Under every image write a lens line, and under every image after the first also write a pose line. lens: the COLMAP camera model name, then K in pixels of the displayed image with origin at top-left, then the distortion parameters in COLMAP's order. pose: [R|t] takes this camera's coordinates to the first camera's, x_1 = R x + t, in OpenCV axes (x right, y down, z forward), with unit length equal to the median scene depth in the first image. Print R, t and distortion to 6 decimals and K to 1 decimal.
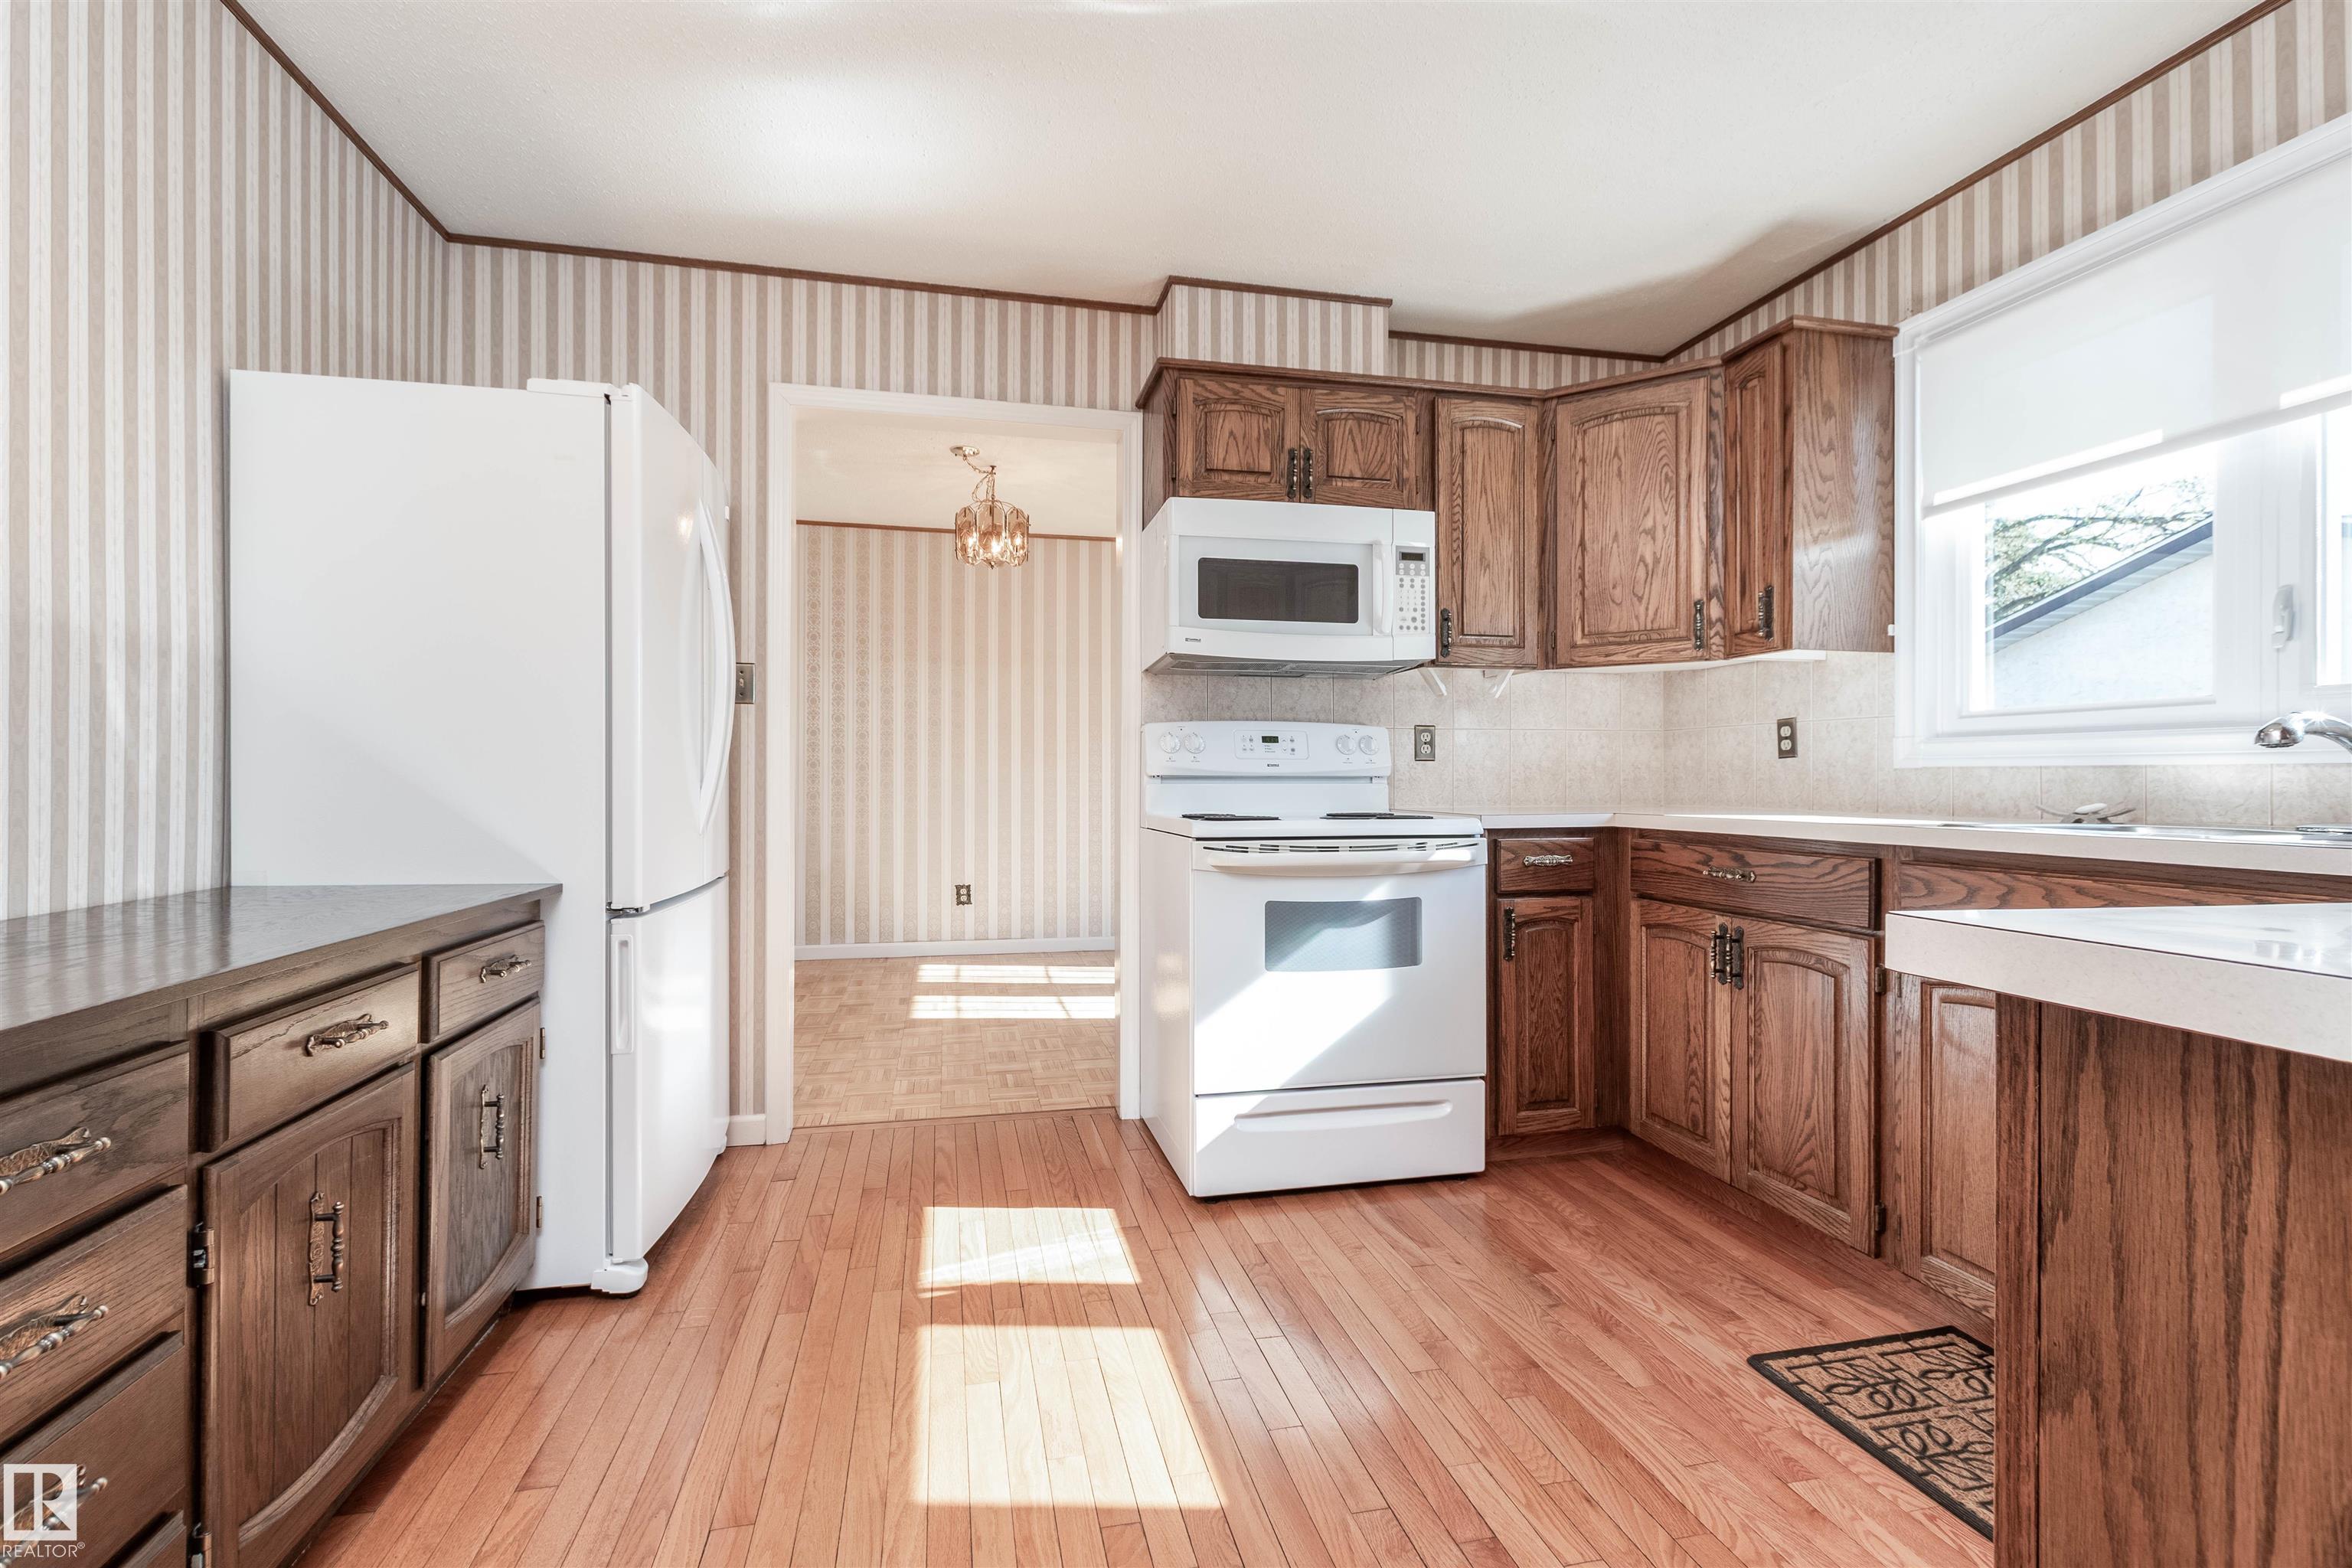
lens RADIAL K [[1096.8, 0, 1160.9], [0, 1096.8, 782.1], [0, 0, 1]] dist [0.001173, 0.000317]
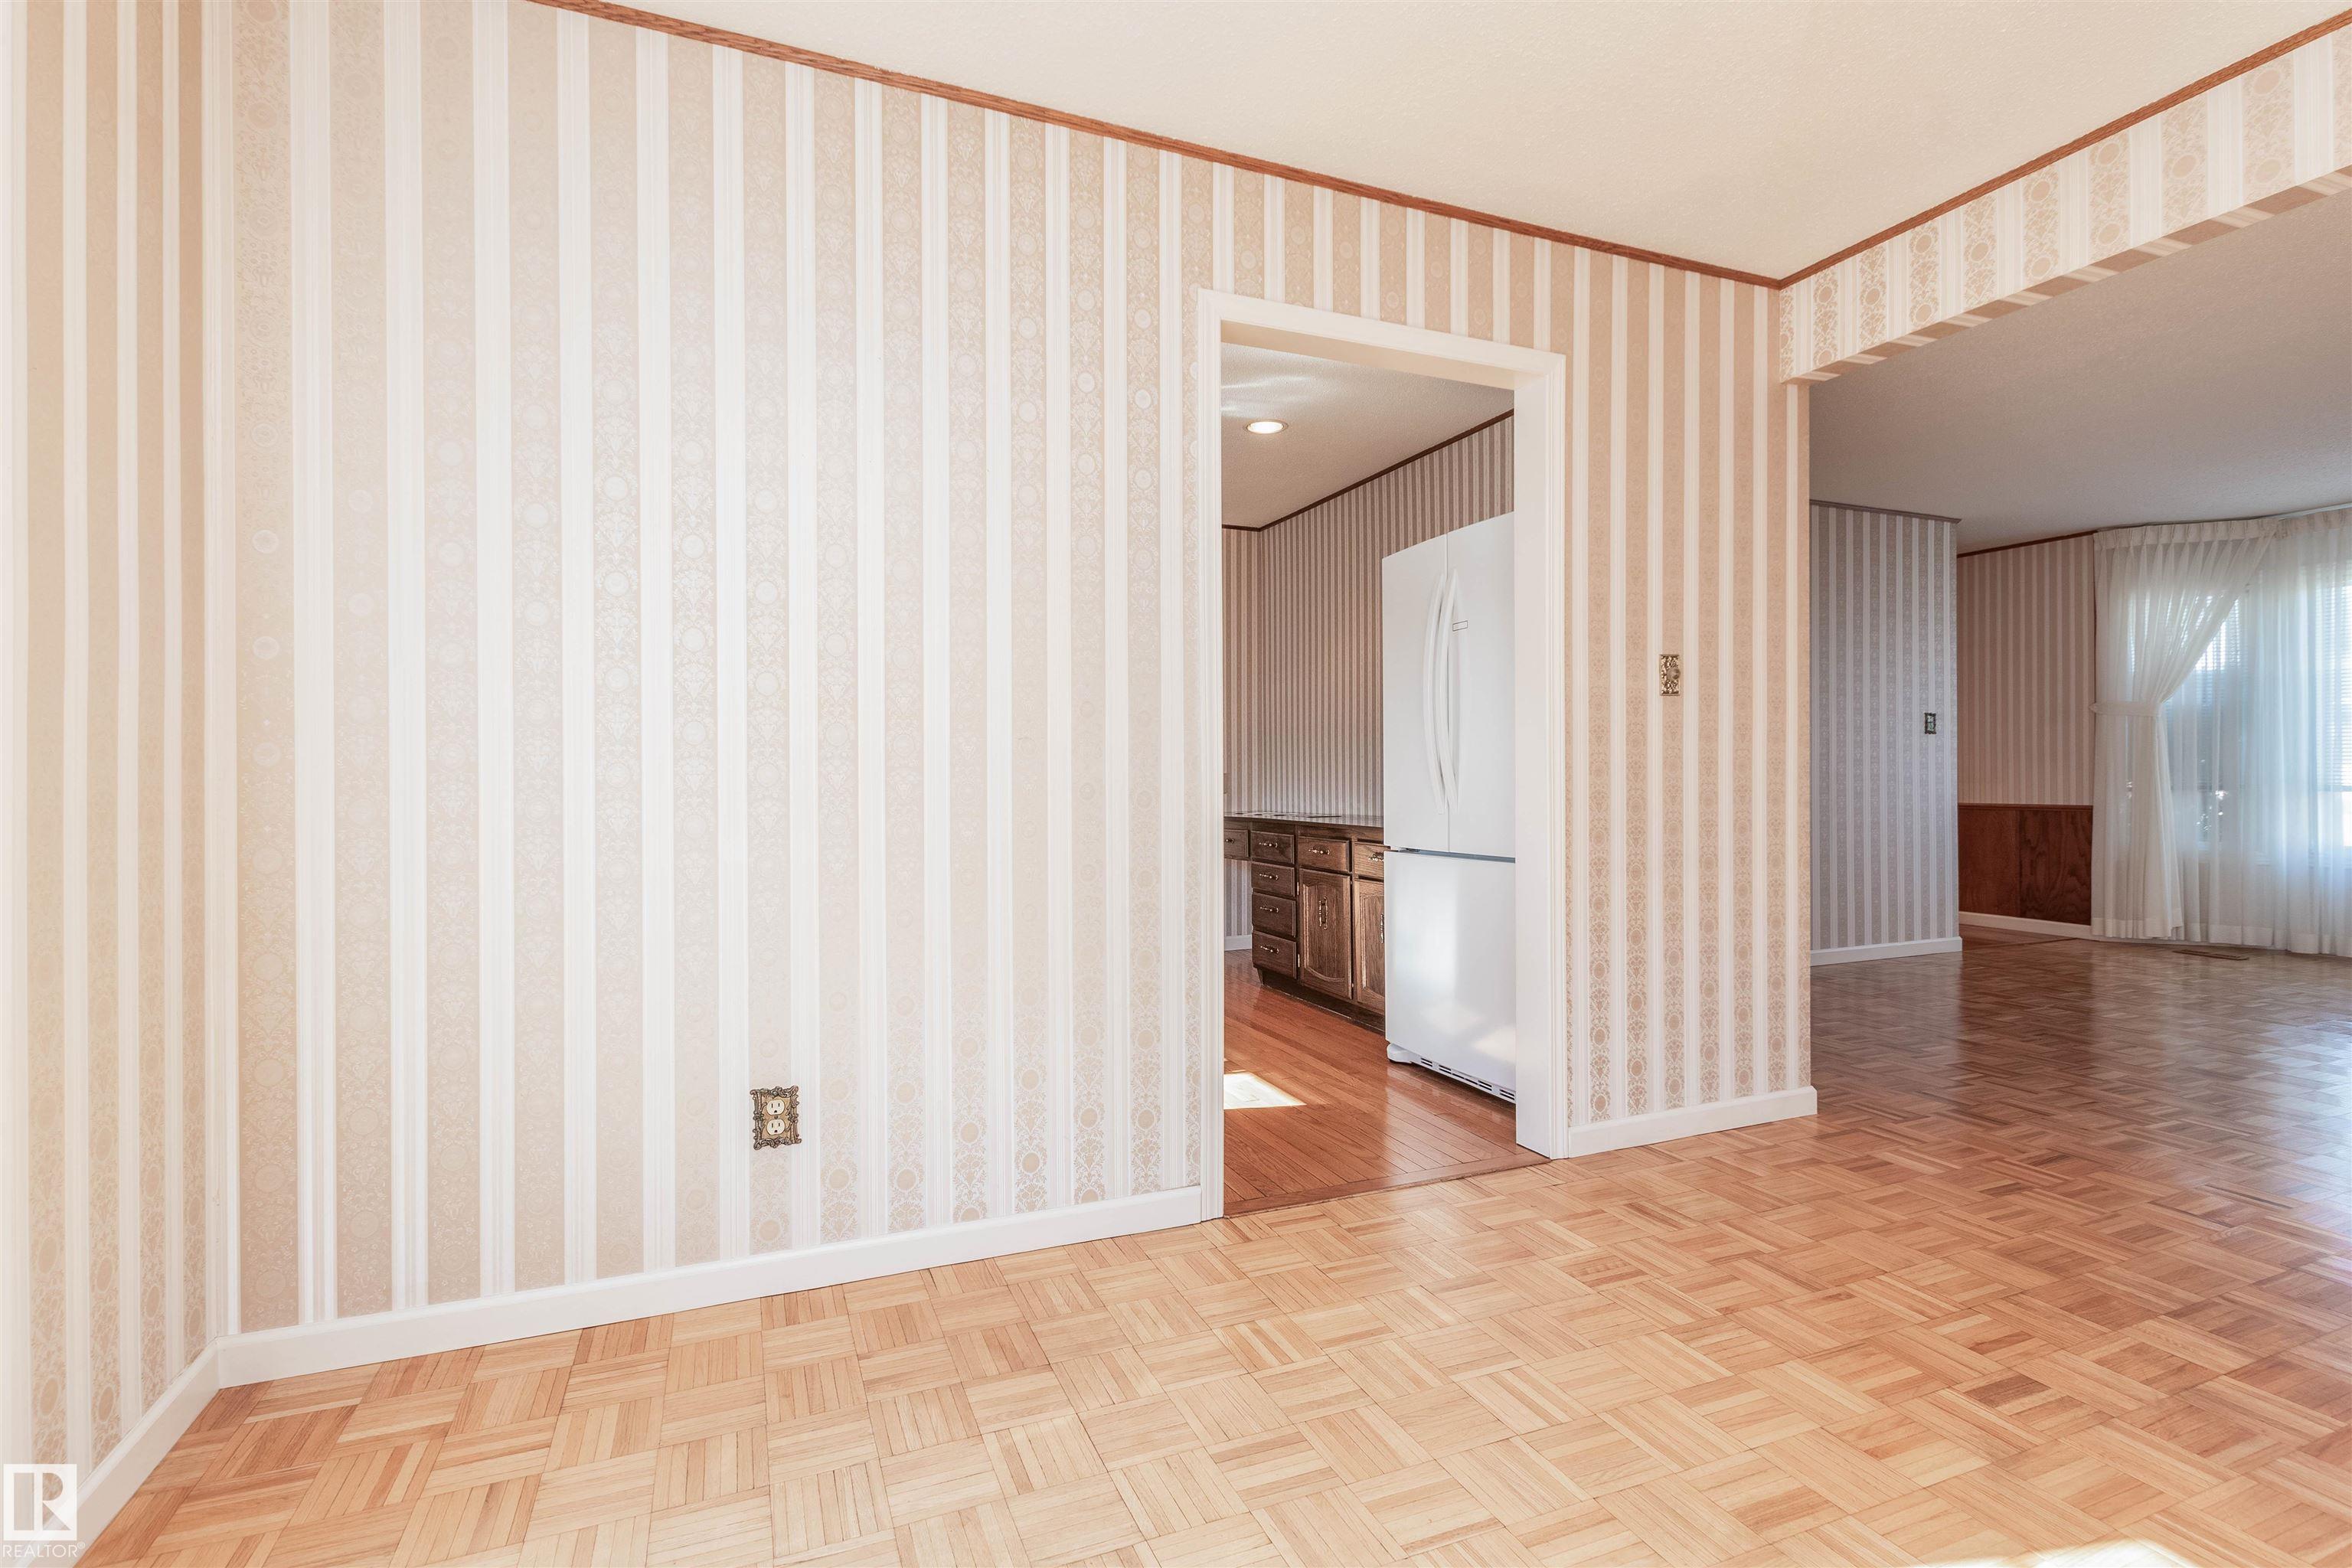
lens RADIAL K [[1068.0, 0, 1182.0], [0, 1068.0, 777.6], [0, 0, 1]] dist [-0.000367, -0.000351]
pose [[-0.983716, 0.002092, -0.179716, 0.136959], [0.001075, 0.999983, 0.005759, -0.008306], [0.179725, 0.005472, -0.983702, 1.944426]]
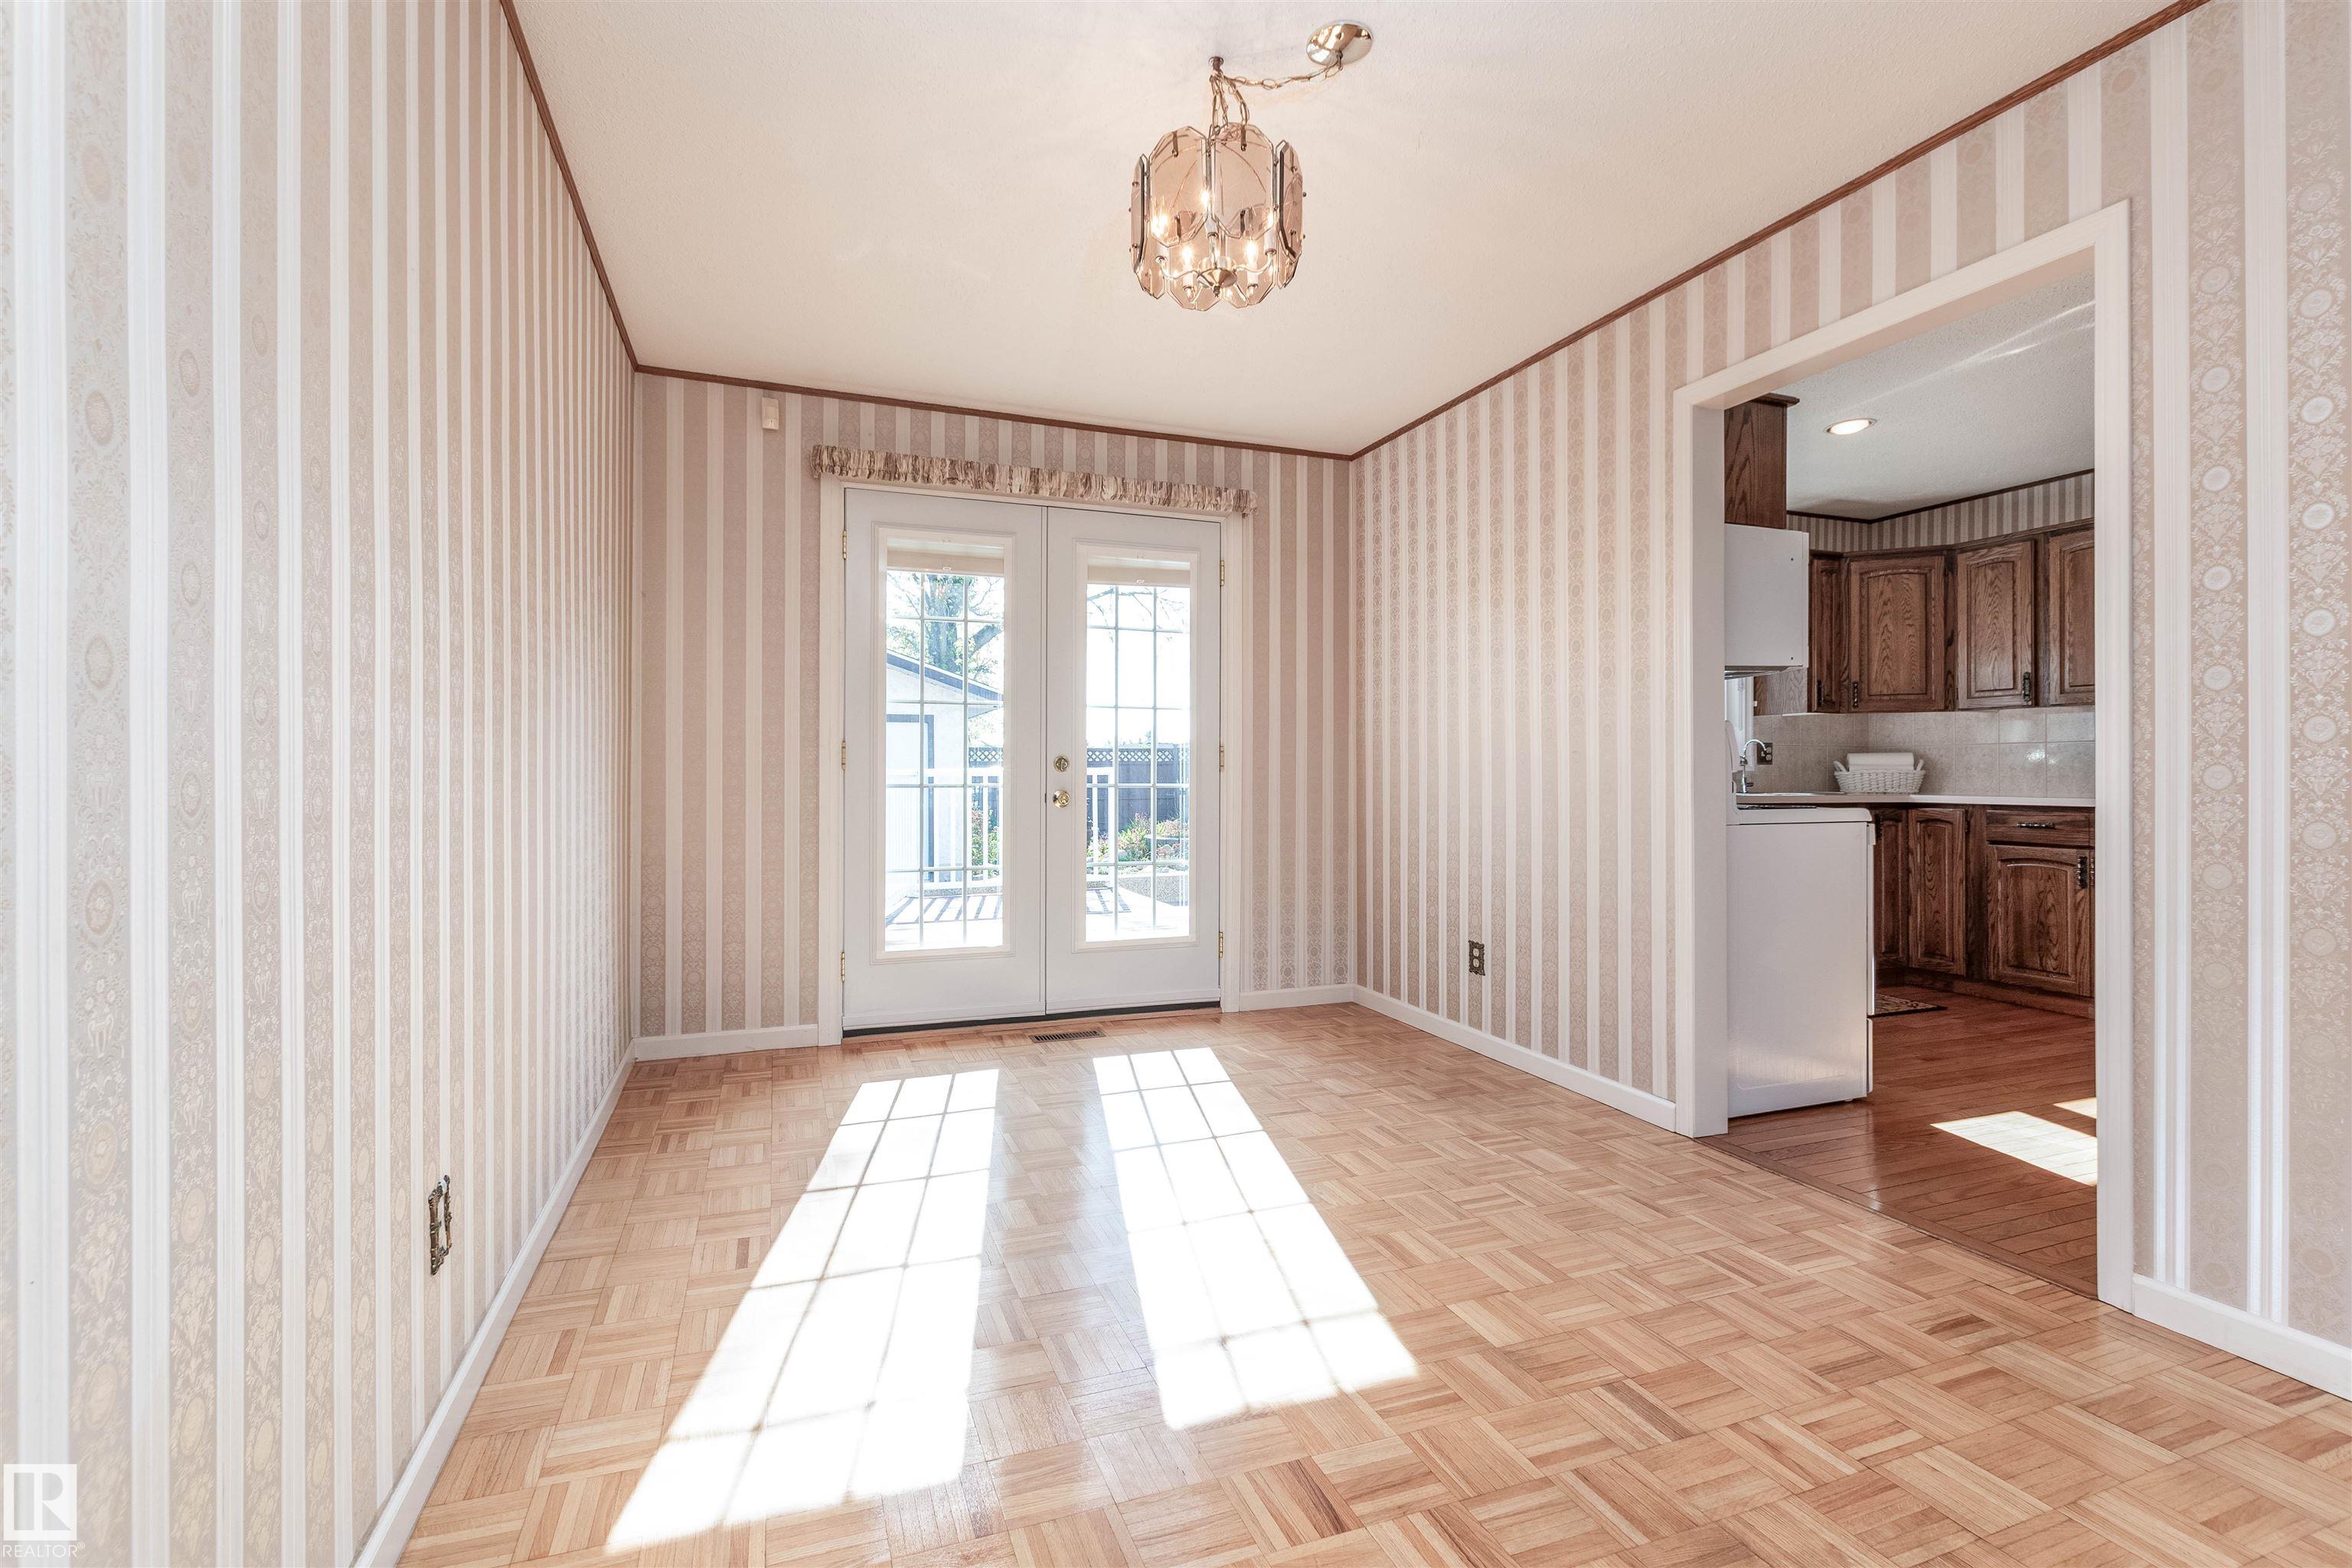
lens RADIAL K [[1041.8, 0, 1181.6], [0, 1041.8, 783.0], [0, 0, 1]] dist [0.008737, -0.000375]
pose [[-0.179383, -0.014030, 0.983679, -0.938120], [-0.004622, 0.999899, 0.013418, -0.014649], [-0.983768, -0.002140, -0.179430, 1.799755]]
